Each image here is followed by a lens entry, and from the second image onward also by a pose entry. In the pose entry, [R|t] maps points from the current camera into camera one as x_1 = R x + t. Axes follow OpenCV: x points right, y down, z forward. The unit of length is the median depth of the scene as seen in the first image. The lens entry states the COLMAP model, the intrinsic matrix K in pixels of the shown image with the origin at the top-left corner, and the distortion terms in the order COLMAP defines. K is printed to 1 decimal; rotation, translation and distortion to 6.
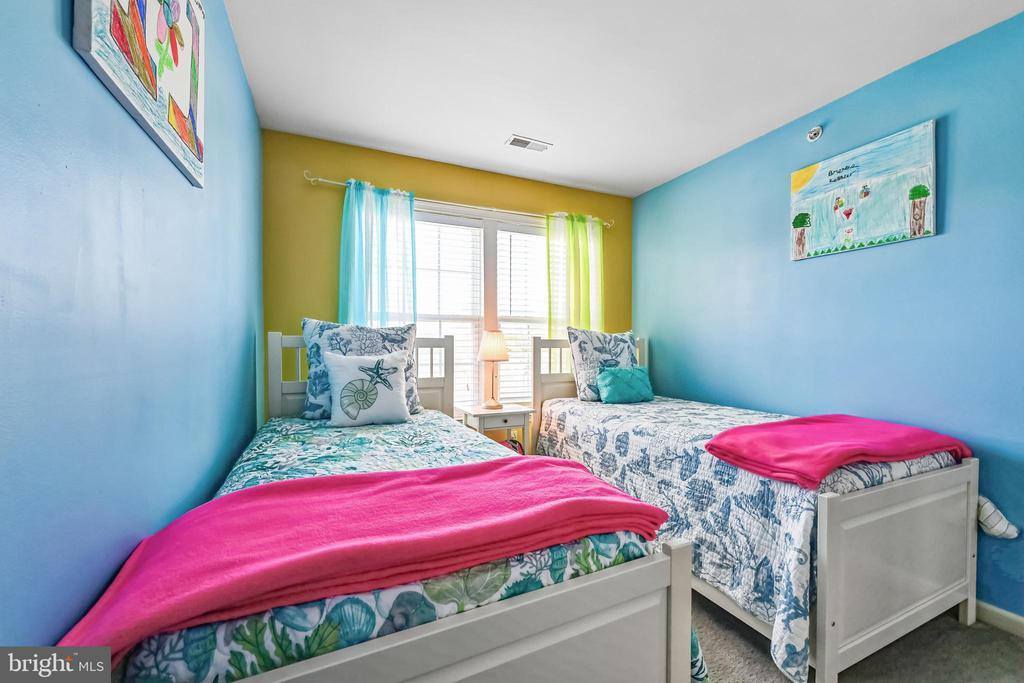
lens RADIAL K [[406.7, 0, 513.6], [0, 406.7, 349.4], [0, 0, 1]] dist [0.000811, 0.001295]
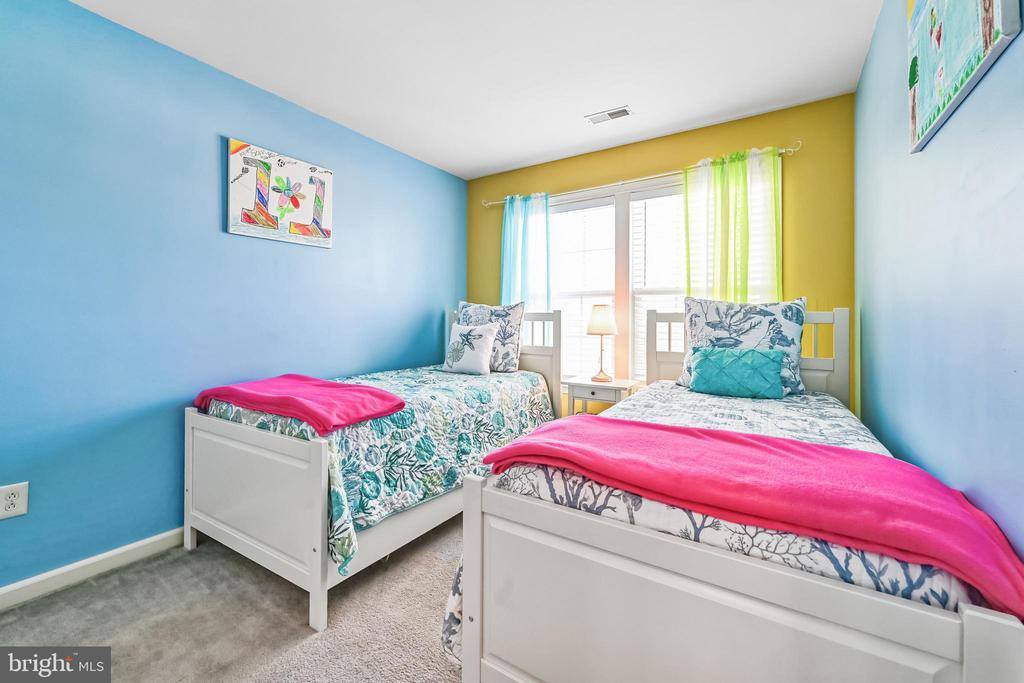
lens RADIAL K [[406.7, 0, 487.1], [0, 406.7, 310.8], [0, 0, 1]] dist [0.000811, 0.001295]
pose [[0.535052, -0.015317, -0.844680, 0.670360], [-0.010225, 0.999645, -0.024604, -0.002515], [0.844757, 0.021801, 0.534706, 0.213922]]
